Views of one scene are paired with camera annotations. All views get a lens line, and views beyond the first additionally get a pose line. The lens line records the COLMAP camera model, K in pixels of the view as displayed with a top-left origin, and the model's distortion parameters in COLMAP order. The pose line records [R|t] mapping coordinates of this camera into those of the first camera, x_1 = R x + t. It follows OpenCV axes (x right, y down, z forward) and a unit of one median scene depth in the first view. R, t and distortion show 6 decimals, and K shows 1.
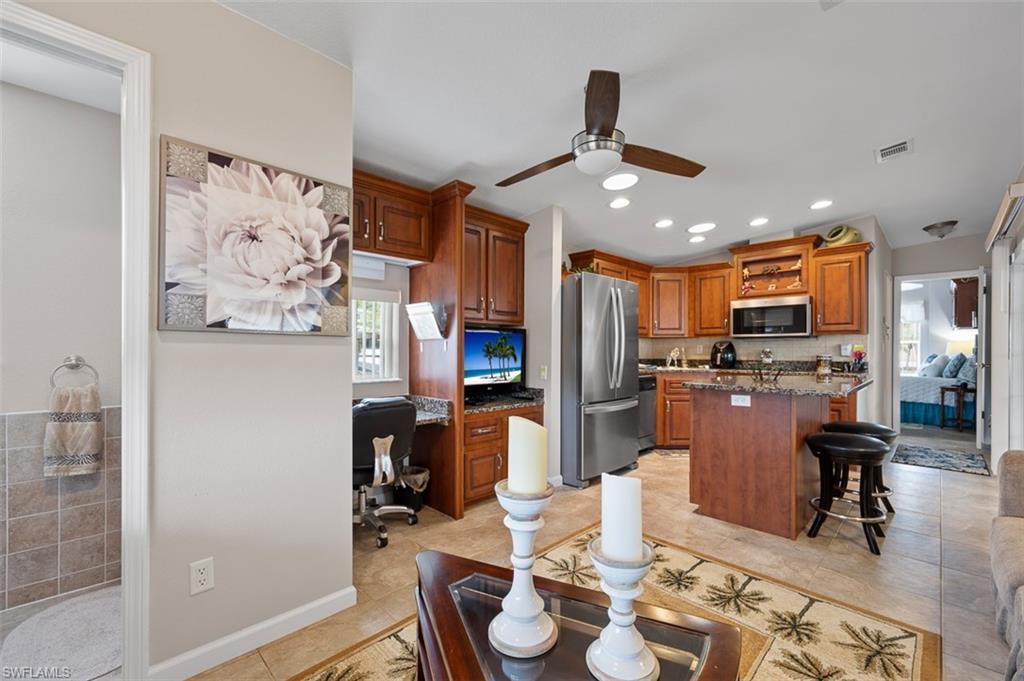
lens RADIAL K [[423.2, 0, 514.5], [0, 423.2, 345.0], [0, 0, 1]] dist [0.012336, -0.000065]
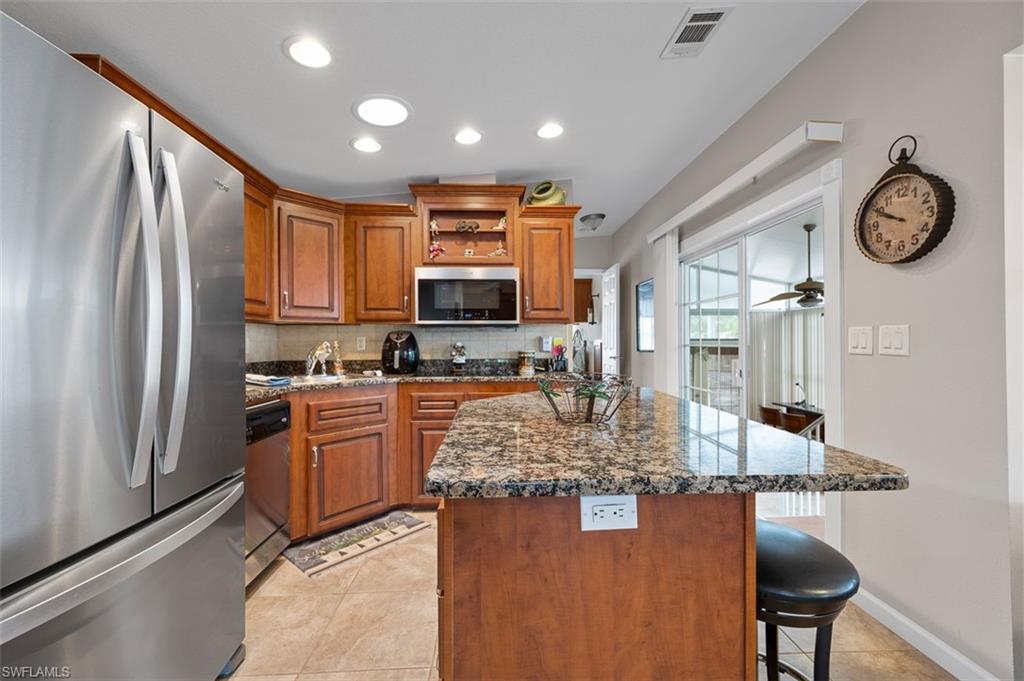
lens RADIAL K [[423.2, 0, 514.5], [0, 423.2, 345.0], [0, 0, 1]] dist [0.012336, -0.000065]
pose [[0.670934, -0.007953, 0.741474, 0.147496], [-0.004612, 0.999878, 0.014899, 0.002133], [-0.741503, -0.013416, 0.670816, 0.486059]]
